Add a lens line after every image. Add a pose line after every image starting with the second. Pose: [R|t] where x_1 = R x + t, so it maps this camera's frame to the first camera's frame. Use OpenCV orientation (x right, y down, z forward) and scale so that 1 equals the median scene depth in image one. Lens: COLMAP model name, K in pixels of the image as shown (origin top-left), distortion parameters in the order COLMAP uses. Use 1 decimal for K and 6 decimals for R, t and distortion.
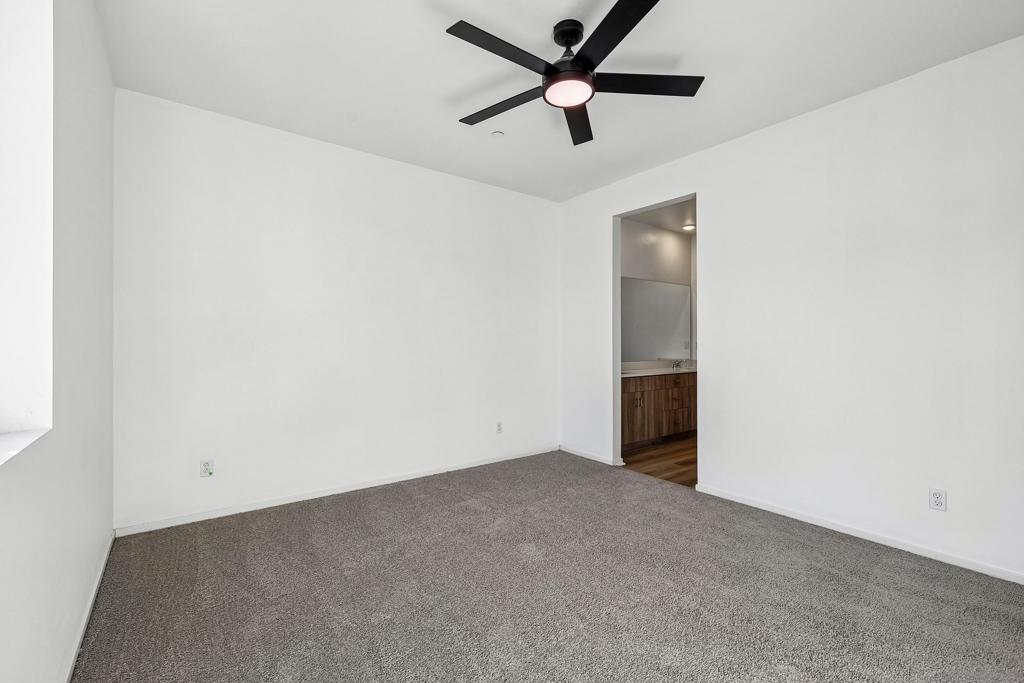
lens RADIAL K [[446.4, 0, 512.3], [0, 446.4, 342.3], [0, 0, 1]] dist [0.004881, 0.000387]
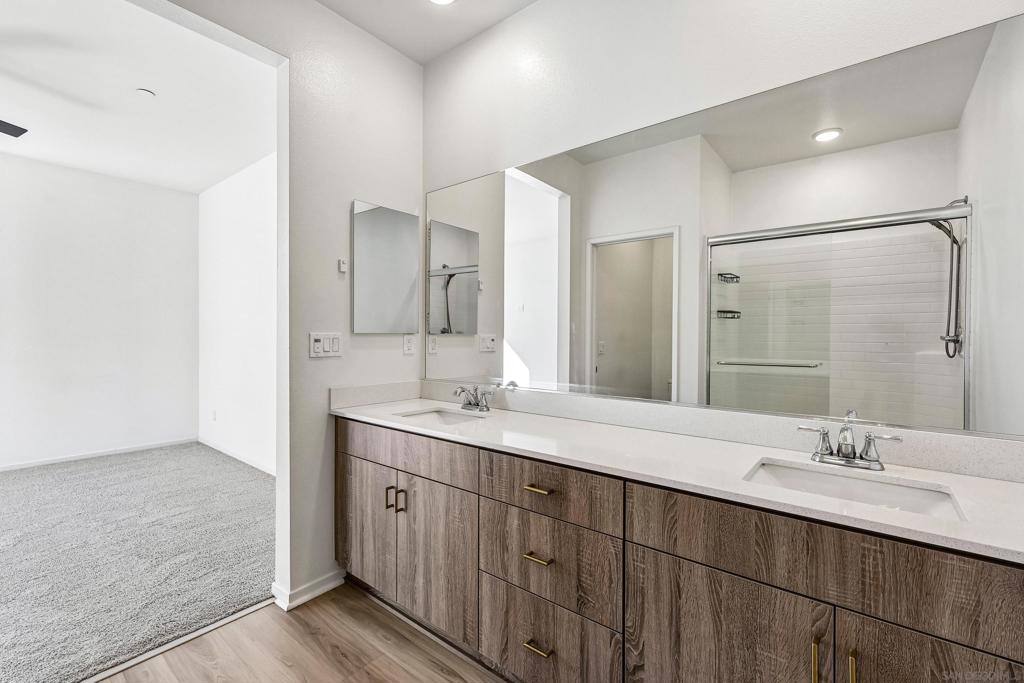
lens RADIAL K [[446.4, 0, 512.3], [0, 446.4, 339.6], [0, 0, 1]] dist [0.004881, 0.000387]
pose [[0.866996, 0.001097, 0.498313, 0.214884], [-0.007910, 0.999902, 0.011561, -0.003802], [-0.498252, -0.013965, 0.866920, 0.762537]]
